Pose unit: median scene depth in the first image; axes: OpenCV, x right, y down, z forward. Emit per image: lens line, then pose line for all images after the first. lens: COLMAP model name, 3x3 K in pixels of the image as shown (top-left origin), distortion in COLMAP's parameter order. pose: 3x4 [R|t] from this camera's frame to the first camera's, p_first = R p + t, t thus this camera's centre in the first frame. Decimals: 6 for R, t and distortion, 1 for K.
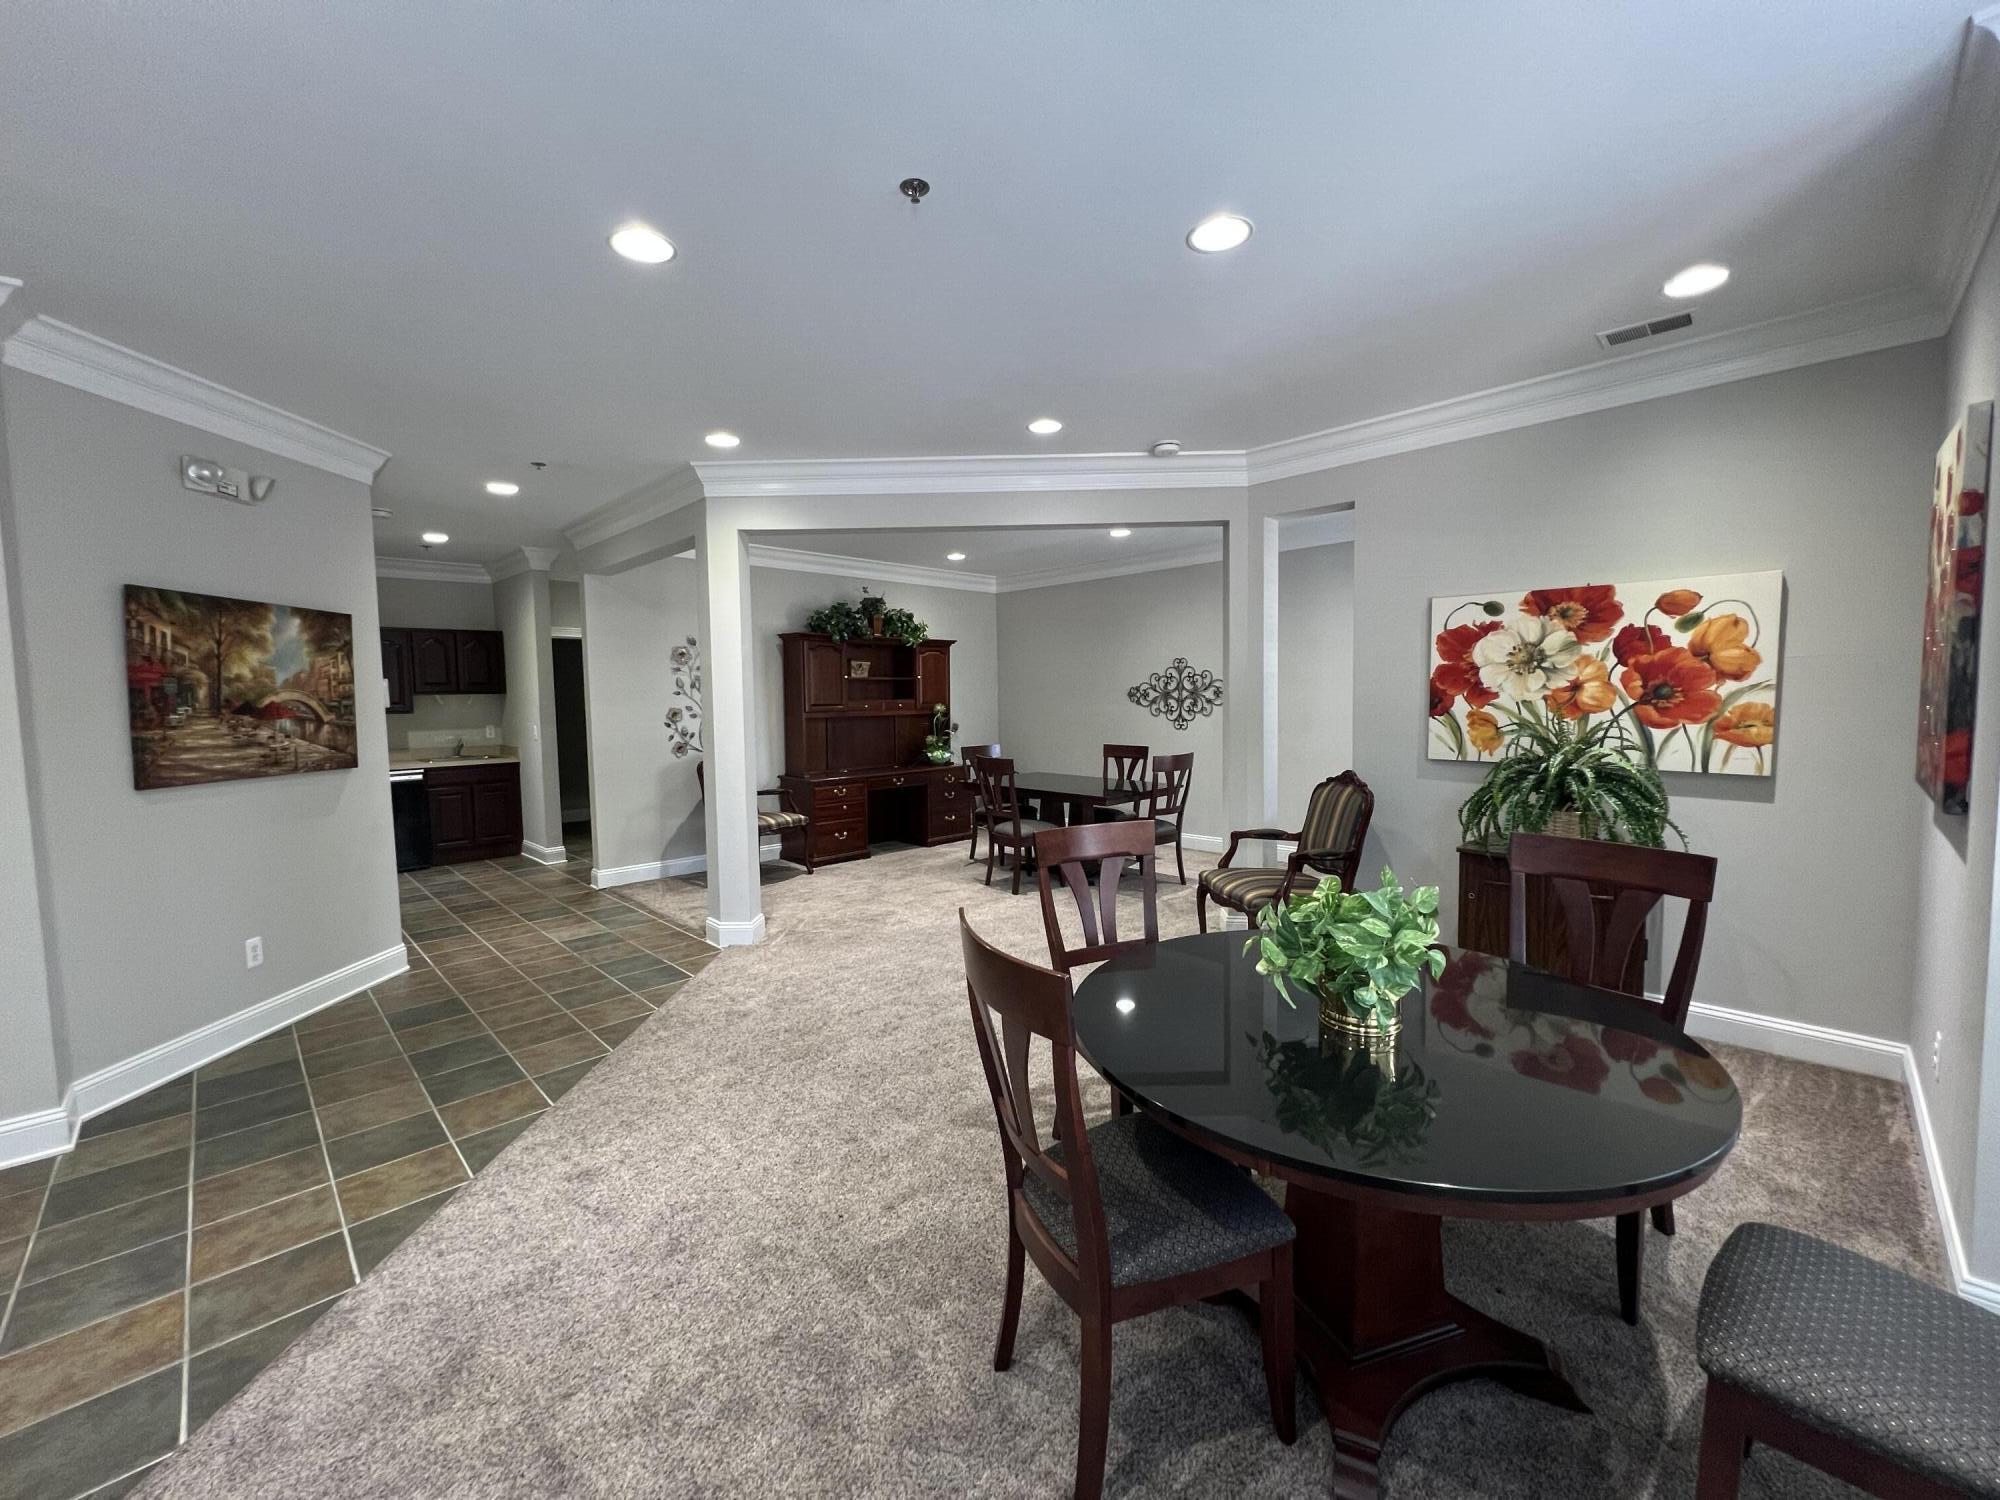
lens RADIAL K [[803.5, 0, 1000.0], [0, 803.5, 750.0], [0, 0, 1]] dist [0.006857, 0.000026]
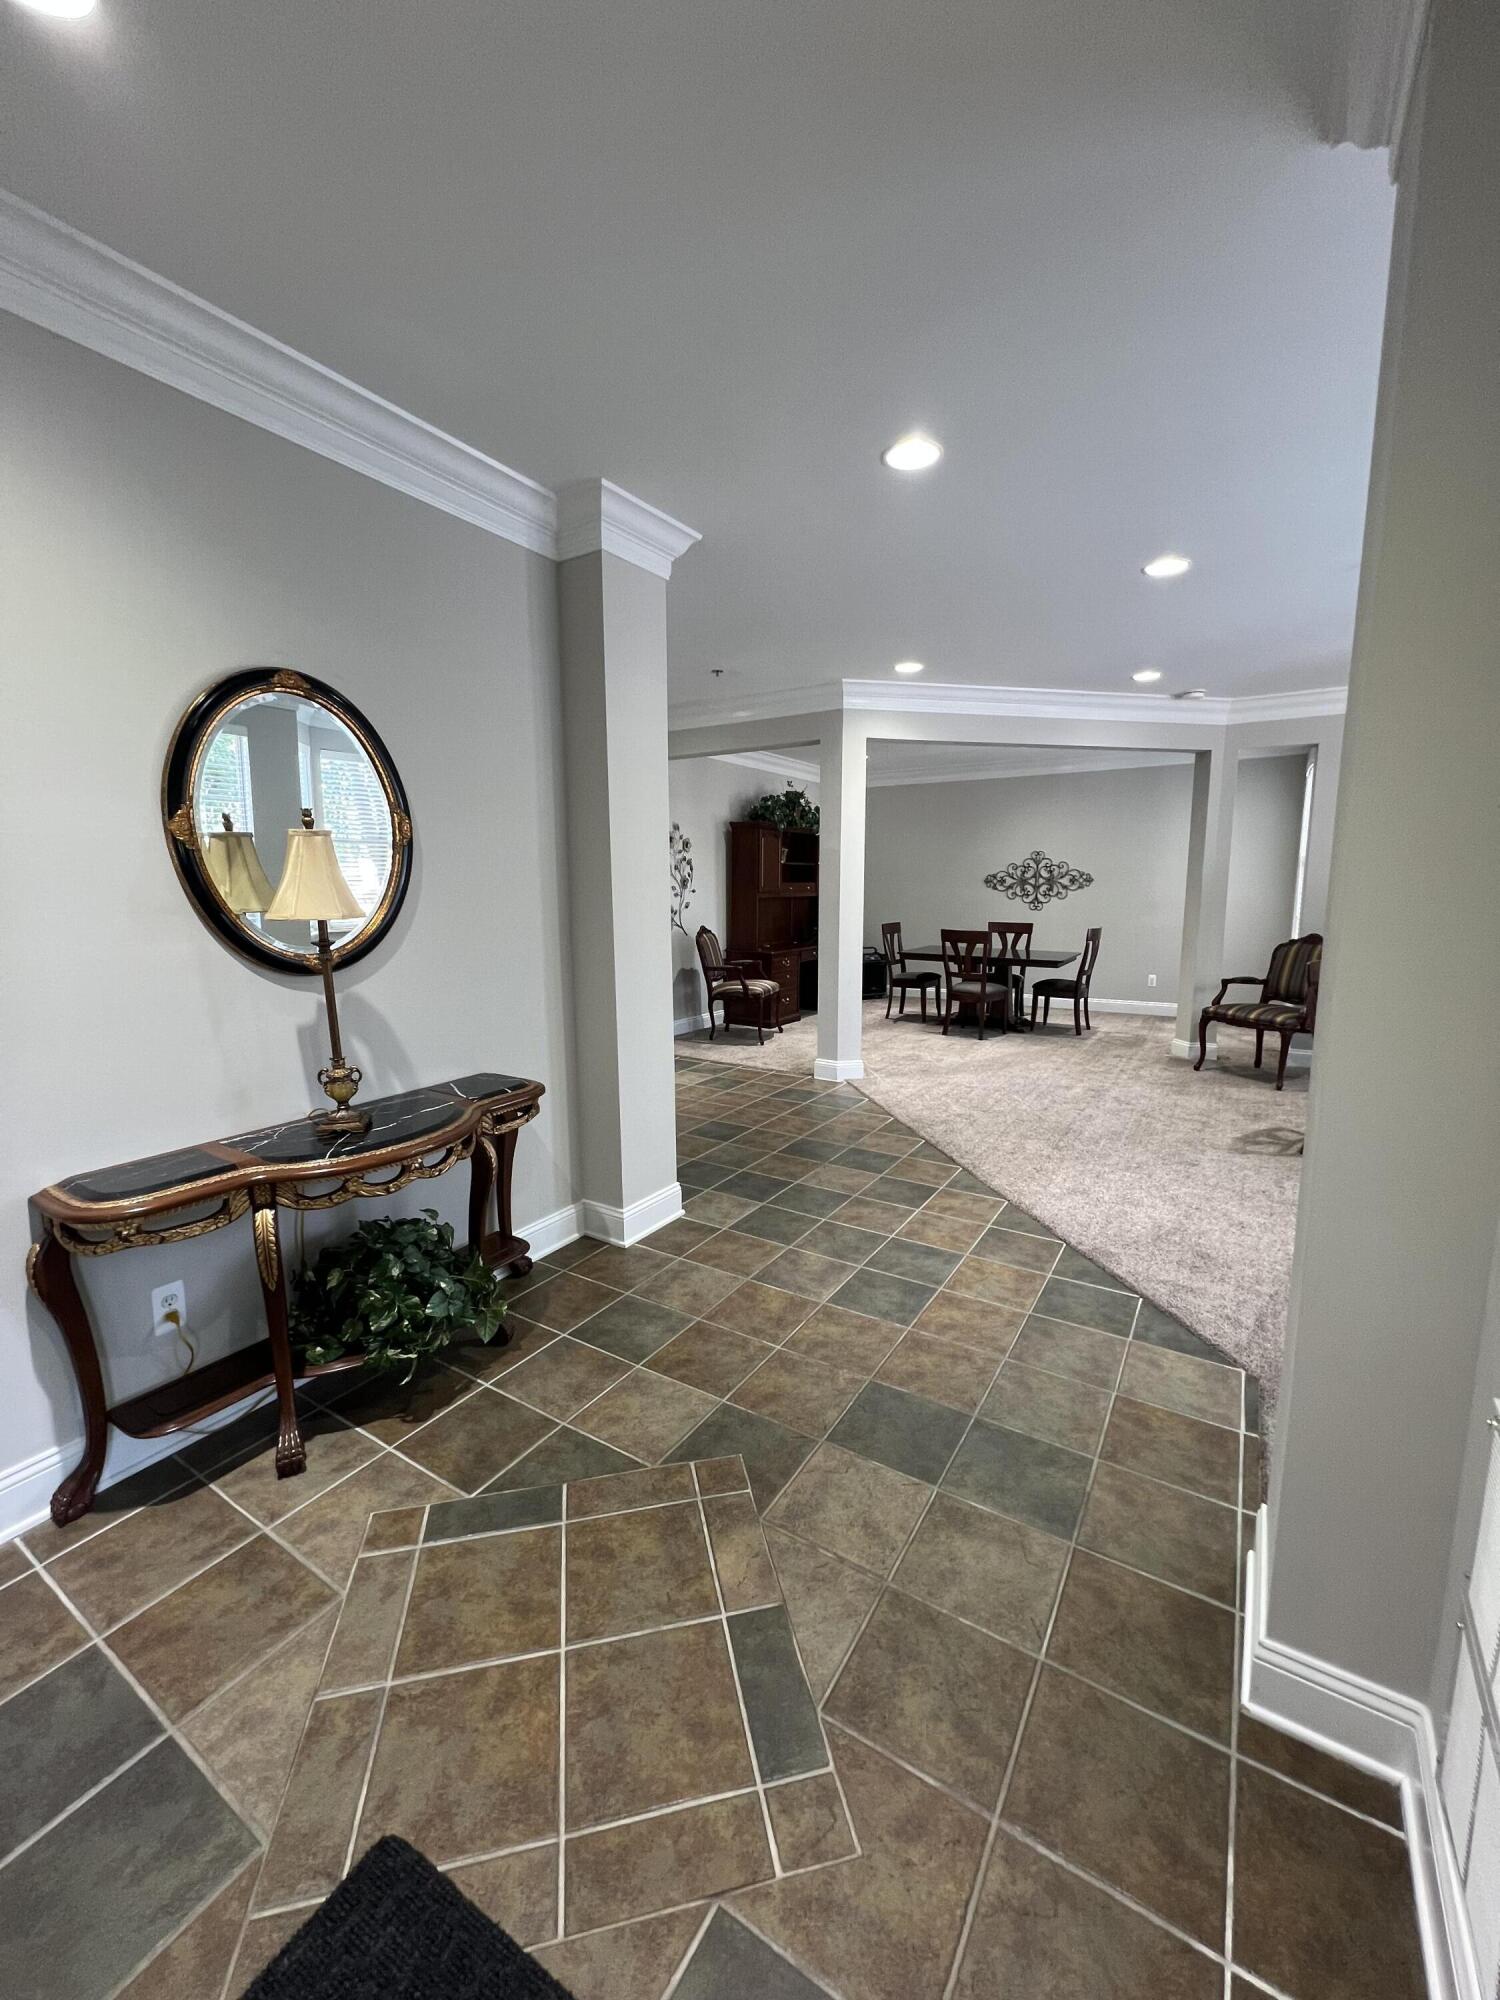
lens RADIAL K [[797.9, 0, 750.0], [0, 797.9, 1000.0], [0, 0, 1]] dist [-0.004741, 0.000077]
pose [[0.974250, -0.020904, 0.224498, -0.797308], [0.004131, 0.997180, 0.074928, 0.030737], [-0.225431, -0.072072, 0.971590, -0.157381]]
